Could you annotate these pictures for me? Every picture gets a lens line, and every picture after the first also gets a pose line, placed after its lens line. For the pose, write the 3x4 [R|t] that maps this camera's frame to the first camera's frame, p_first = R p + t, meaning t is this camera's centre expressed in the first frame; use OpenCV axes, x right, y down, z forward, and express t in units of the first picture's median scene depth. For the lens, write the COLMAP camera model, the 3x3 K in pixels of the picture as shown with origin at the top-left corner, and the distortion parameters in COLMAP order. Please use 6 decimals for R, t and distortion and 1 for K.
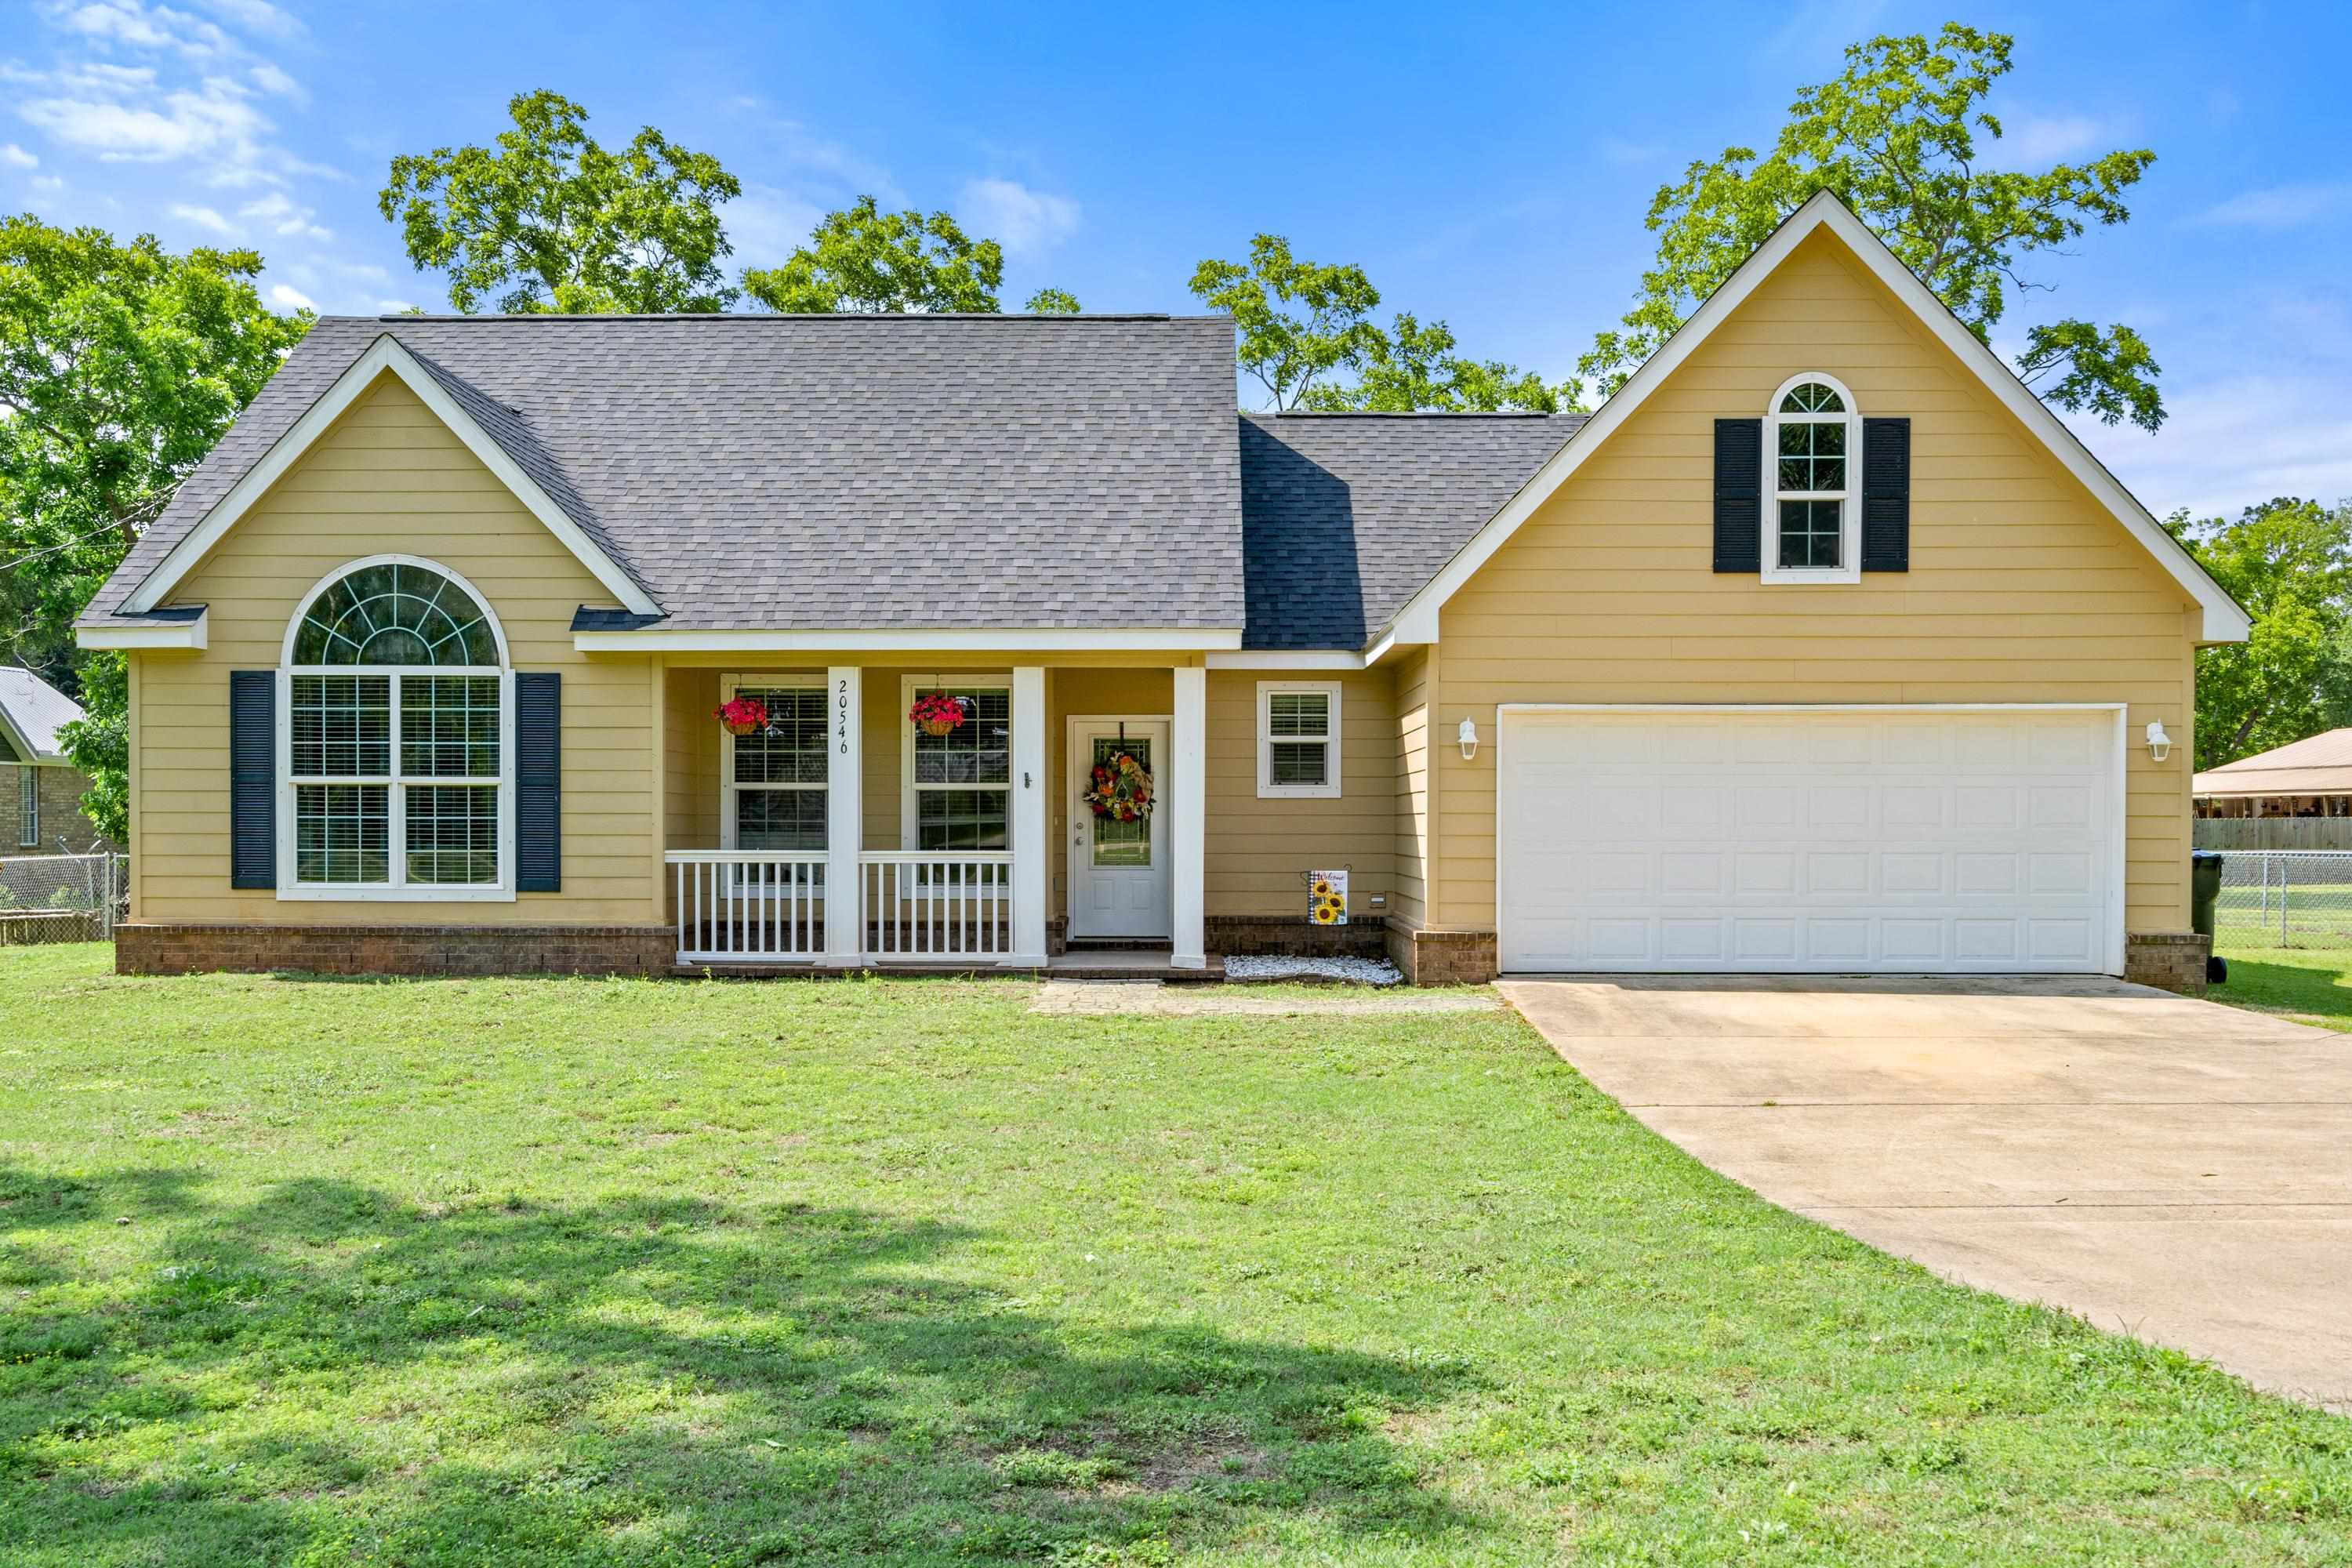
lens RADIAL K [[2316.9, 0, 1182.9], [0, 2316.9, 840.4], [0, 0, 1]] dist [-0.015304, 0.000000]
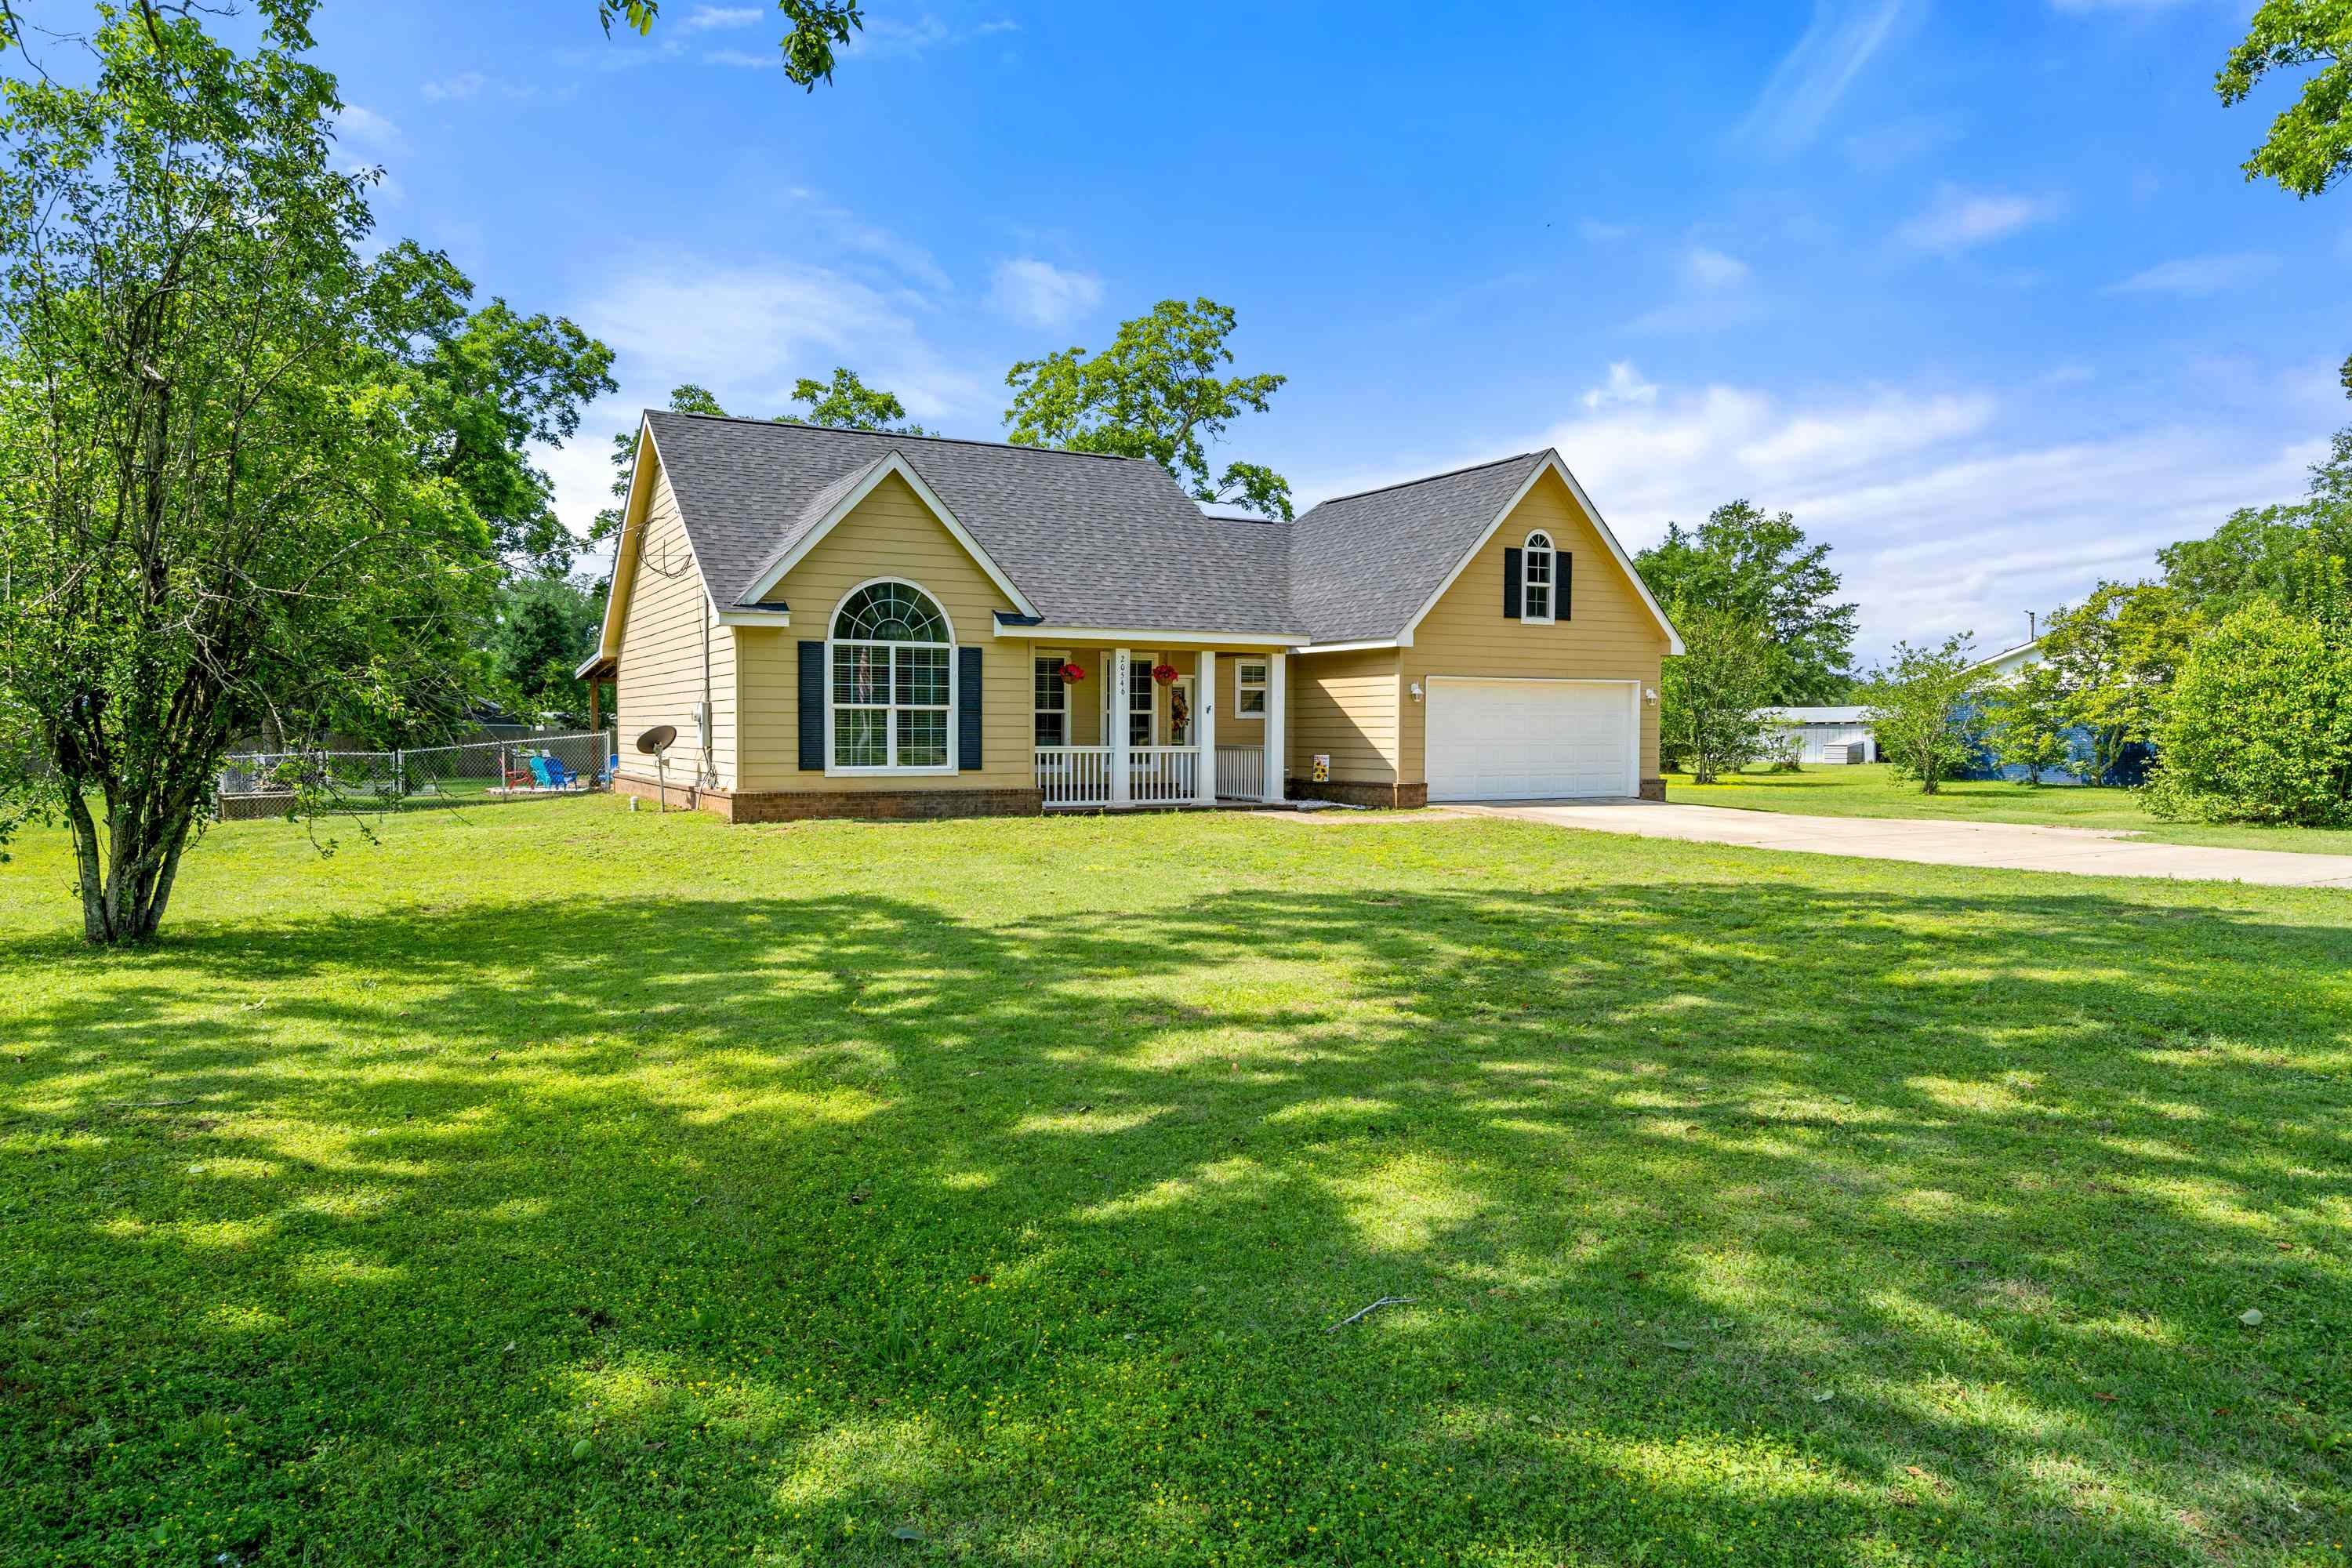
lens RADIAL K [[1474.5, 0, 1154.8], [0, 1474.5, 755.1], [0, 0, 1]] dist [-0.001656, 0.000440]
pose [[0.881982, -0.006540, 0.471239, -0.689586], [0.001196, 0.999932, 0.011639, -0.002327], [-0.471282, -0.009702, 0.881929, -0.071884]]
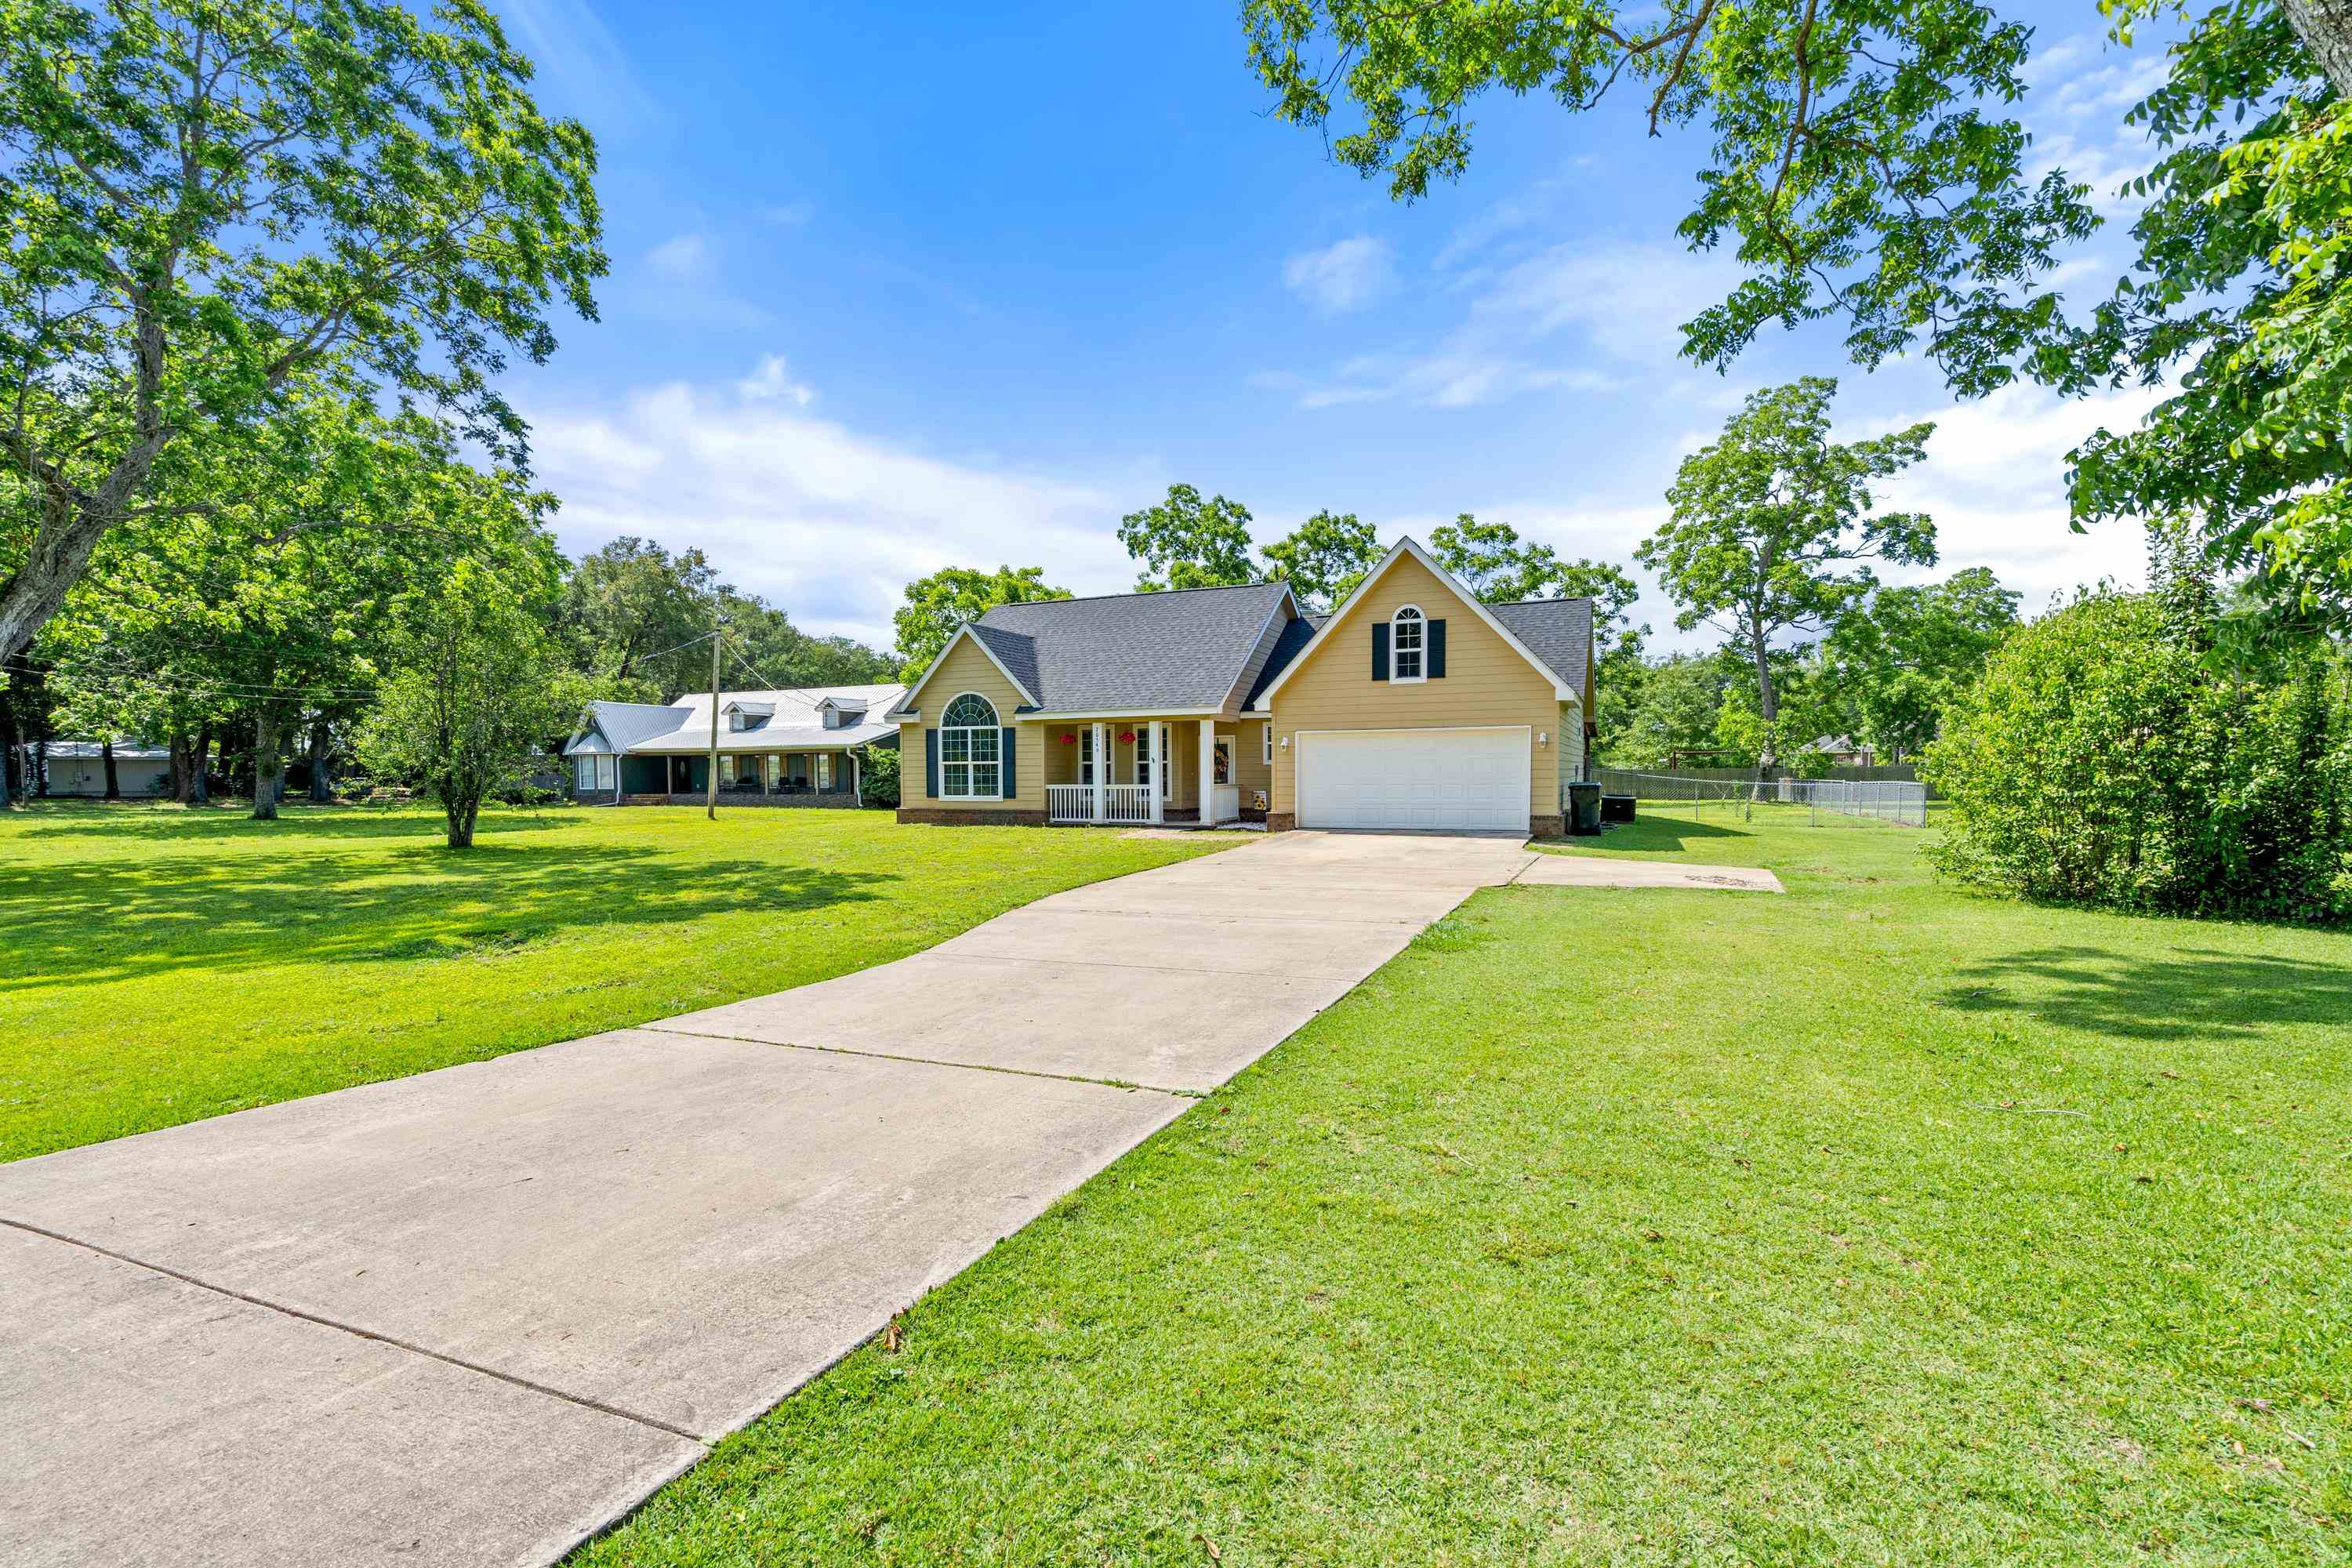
lens RADIAL K [[1066.2, 0, 1175.3], [0, 1066.2, 789.7], [0, 0, 1]] dist [-0.001776, -0.000097]
pose [[0.922581, -0.001967, -0.385799, 0.477144], [0.005972, 0.999940, 0.009185, -0.000944], [0.385757, -0.010778, 0.922537, -0.231615]]
